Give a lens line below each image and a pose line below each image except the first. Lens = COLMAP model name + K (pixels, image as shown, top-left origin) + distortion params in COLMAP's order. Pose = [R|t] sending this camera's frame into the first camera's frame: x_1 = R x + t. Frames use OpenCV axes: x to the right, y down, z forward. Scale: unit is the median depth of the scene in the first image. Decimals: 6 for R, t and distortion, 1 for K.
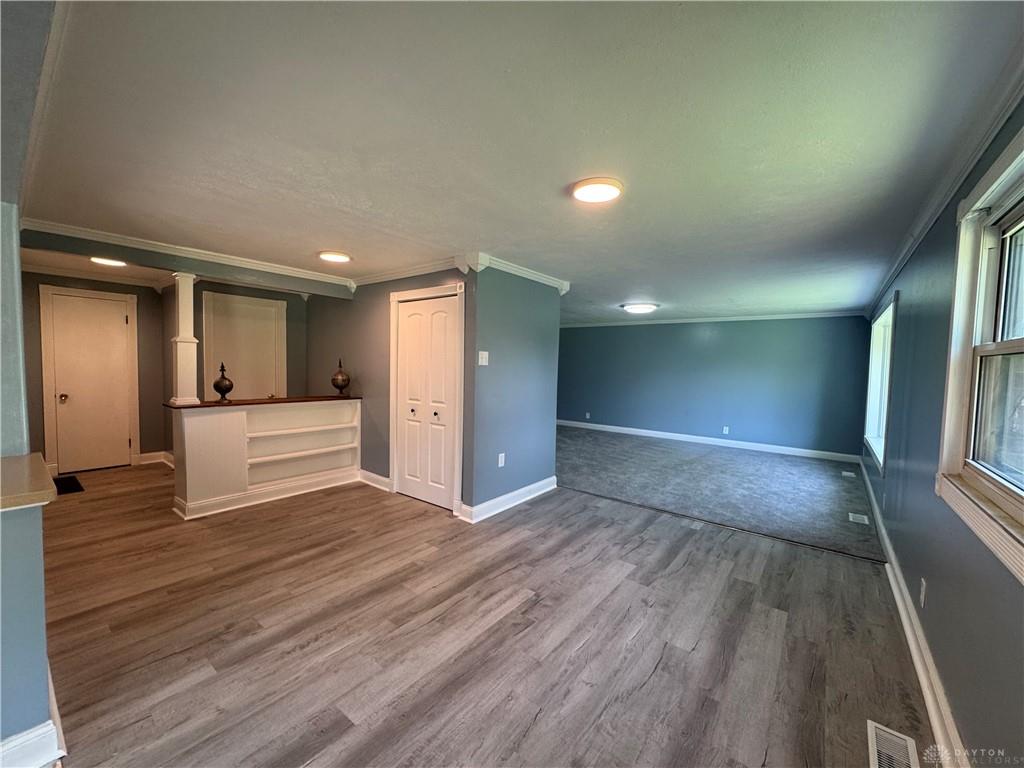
lens RADIAL K [[406.9, 0, 511.2], [0, 406.9, 385.1], [0, 0, 1]] dist [-0.004428, 0.000843]
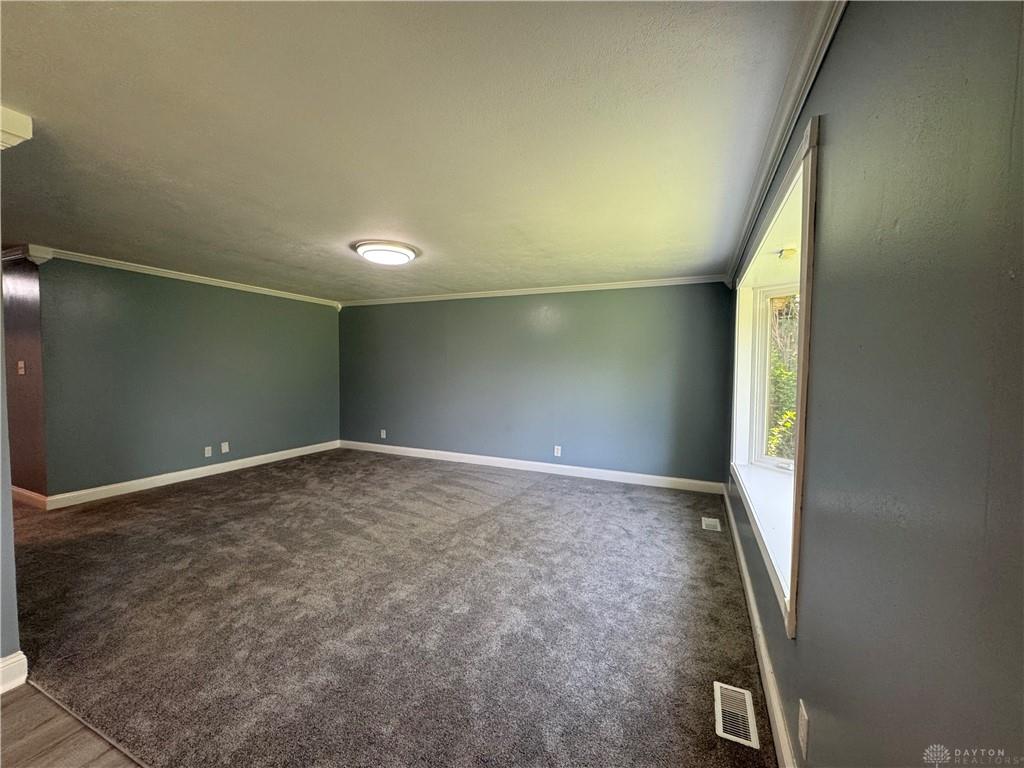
lens RADIAL K [[406.9, 0, 514.8], [0, 406.9, 384.5], [0, 0, 1]] dist [-0.004428, 0.000843]
pose [[0.968818, -0.019903, 0.246974, 0.658796], [0.020868, 0.999781, -0.001290, -0.006452], [-0.246894, 0.006404, 0.969021, 0.790866]]
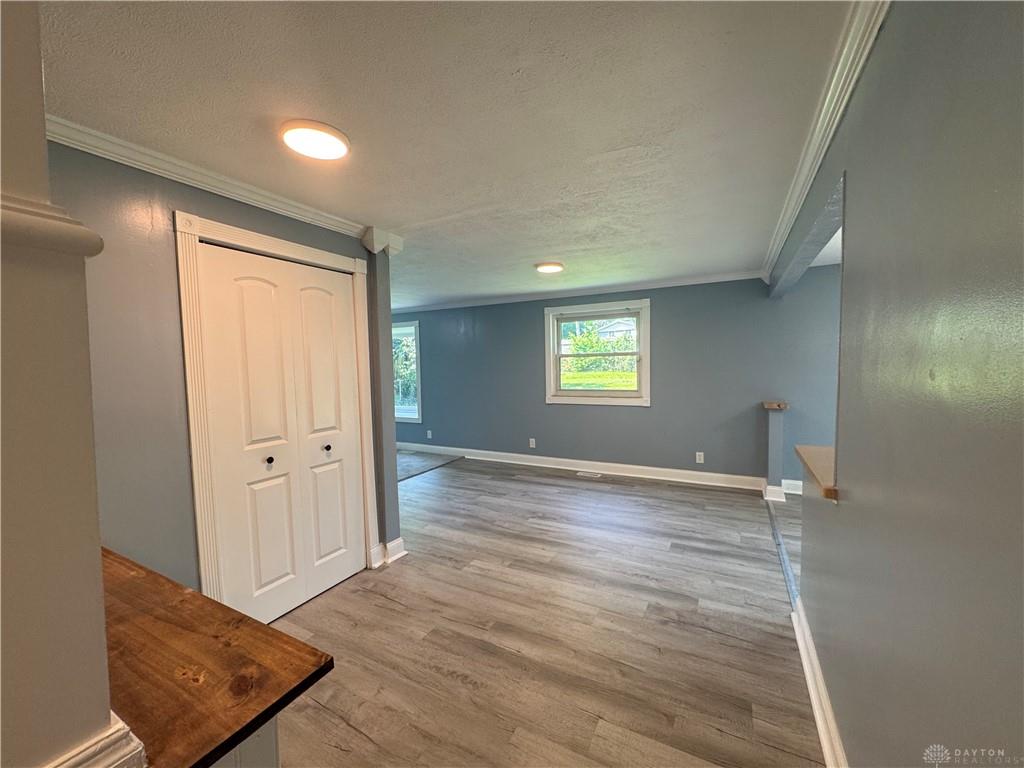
lens RADIAL K [[406.9, 0, 513.2], [0, 406.9, 385.9], [0, 0, 1]] dist [-0.004428, 0.000843]
pose [[-0.169816, -0.073185, 0.982754, -1.040737], [0.064241, 0.994295, 0.085145, -0.075941], [-0.983380, 0.077592, -0.164146, 0.976248]]
